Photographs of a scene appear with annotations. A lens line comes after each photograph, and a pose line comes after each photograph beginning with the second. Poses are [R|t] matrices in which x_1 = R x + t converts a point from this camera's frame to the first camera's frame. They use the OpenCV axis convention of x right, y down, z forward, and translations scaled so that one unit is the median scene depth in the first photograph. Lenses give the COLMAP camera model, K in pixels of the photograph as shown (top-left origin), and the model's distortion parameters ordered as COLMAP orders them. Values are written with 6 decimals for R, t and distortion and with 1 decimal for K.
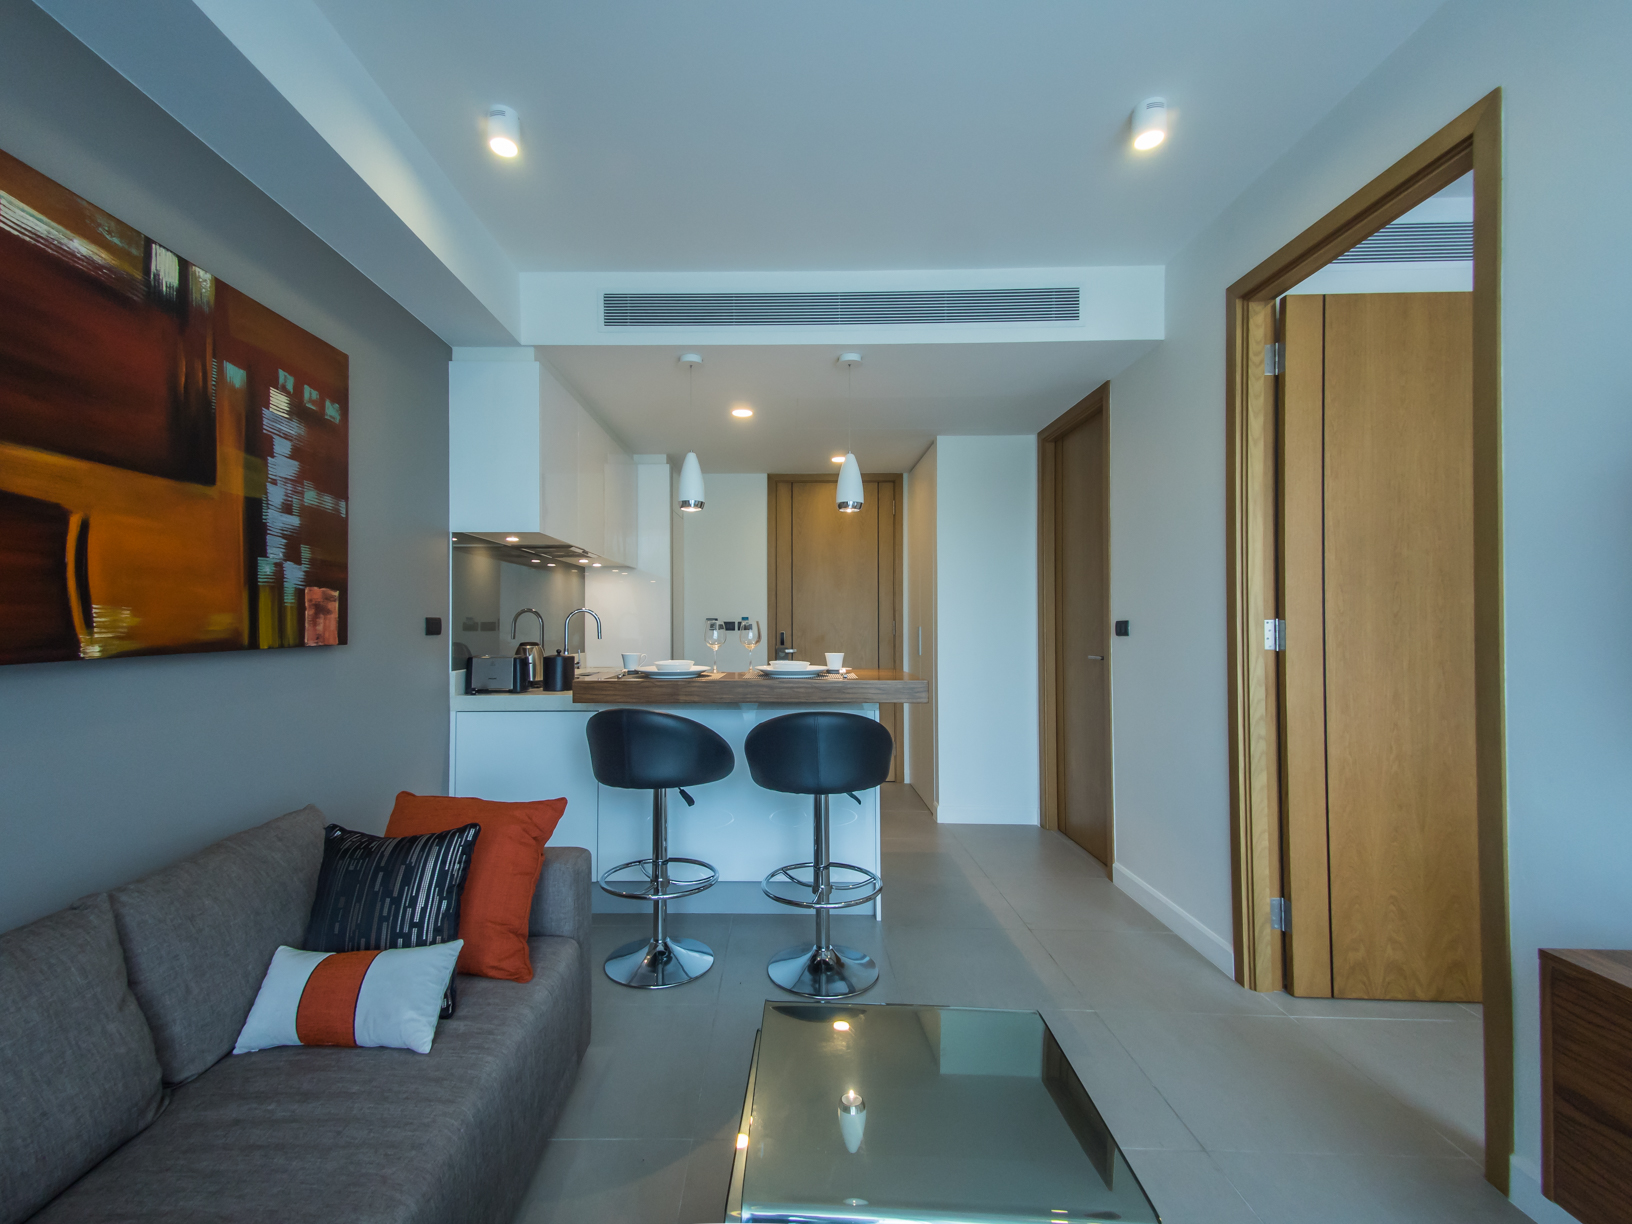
lens RADIAL K [[717.1, 0, 774.4], [0, 717.1, 610.5], [0, 0, 1]] dist [0.054370, -0.025547]
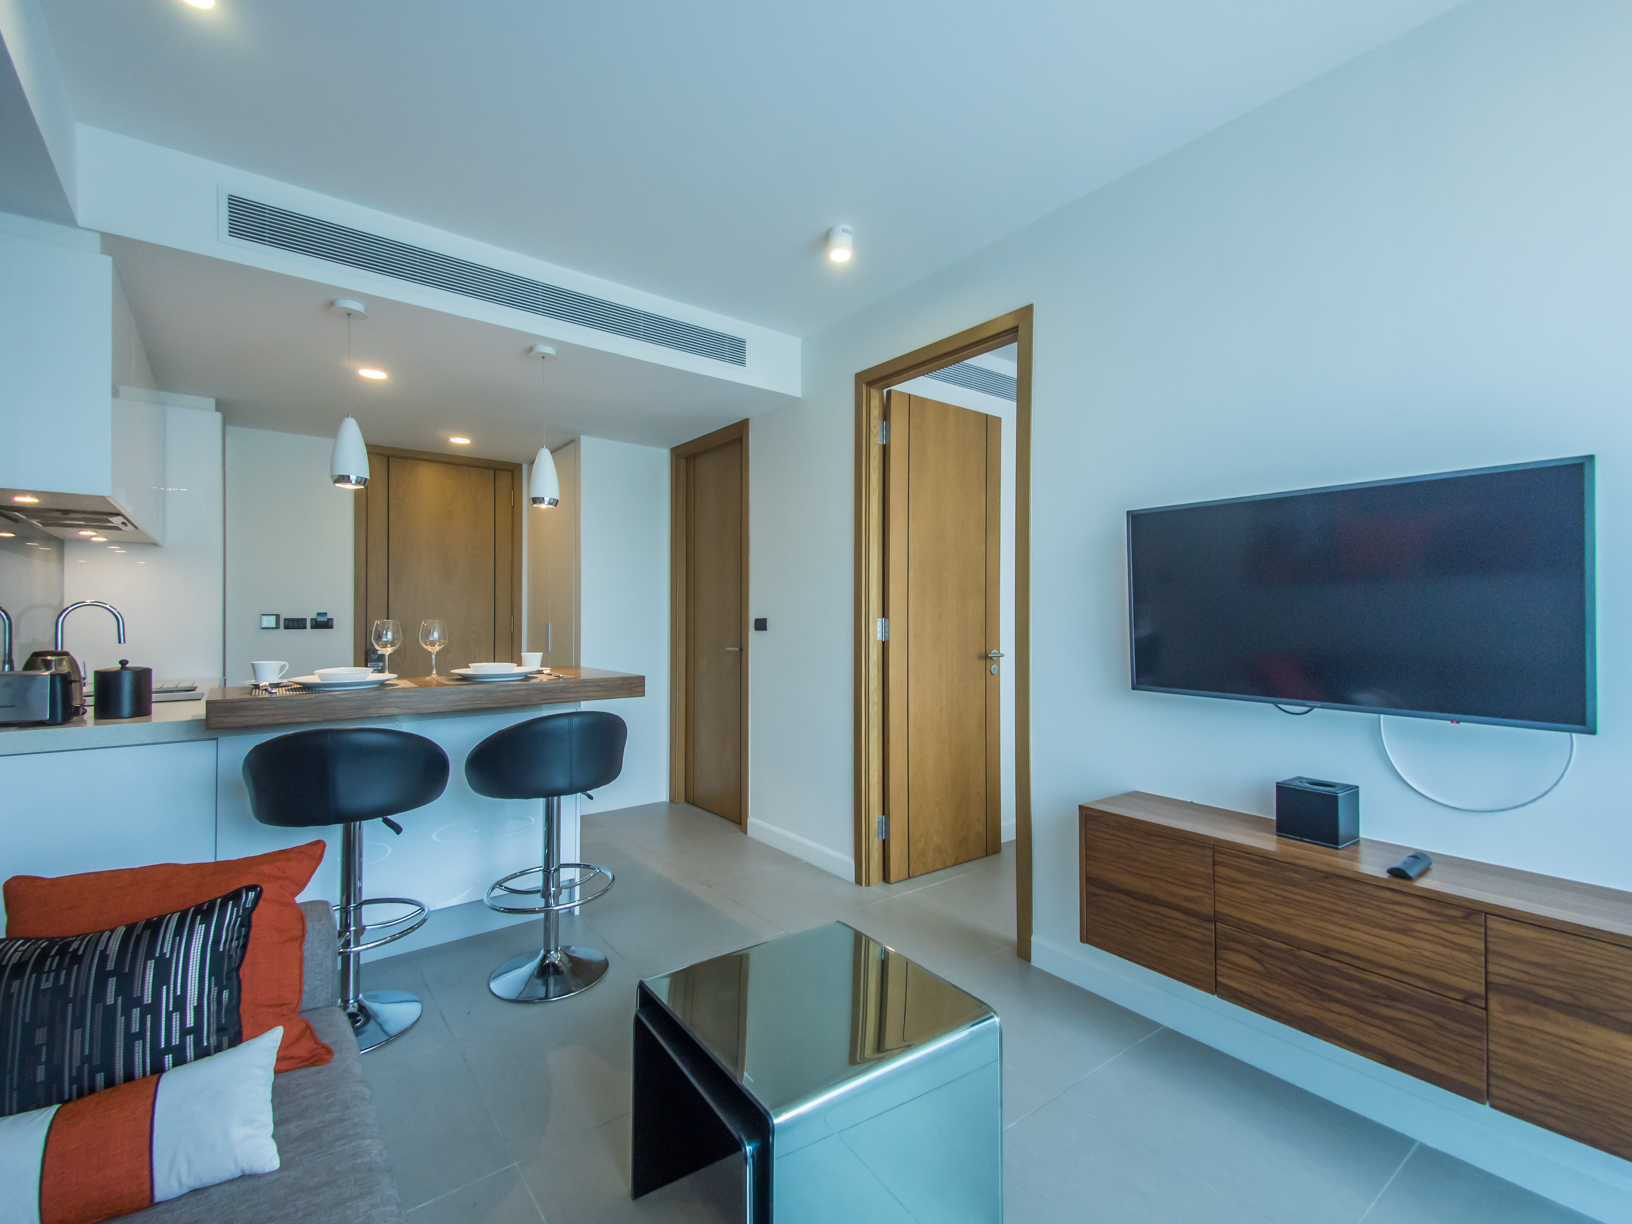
lens RADIAL K [[728.6, 0, 785.4], [0, 728.6, 608.4], [0, 0, 1]] dist [0.032521, -0.015740]
pose [[0.785120, 0.007393, 0.619300, -0.374016], [-0.011509, 0.999930, 0.002654, -0.009909], [-0.619237, -0.009211, 0.785150, 0.021147]]
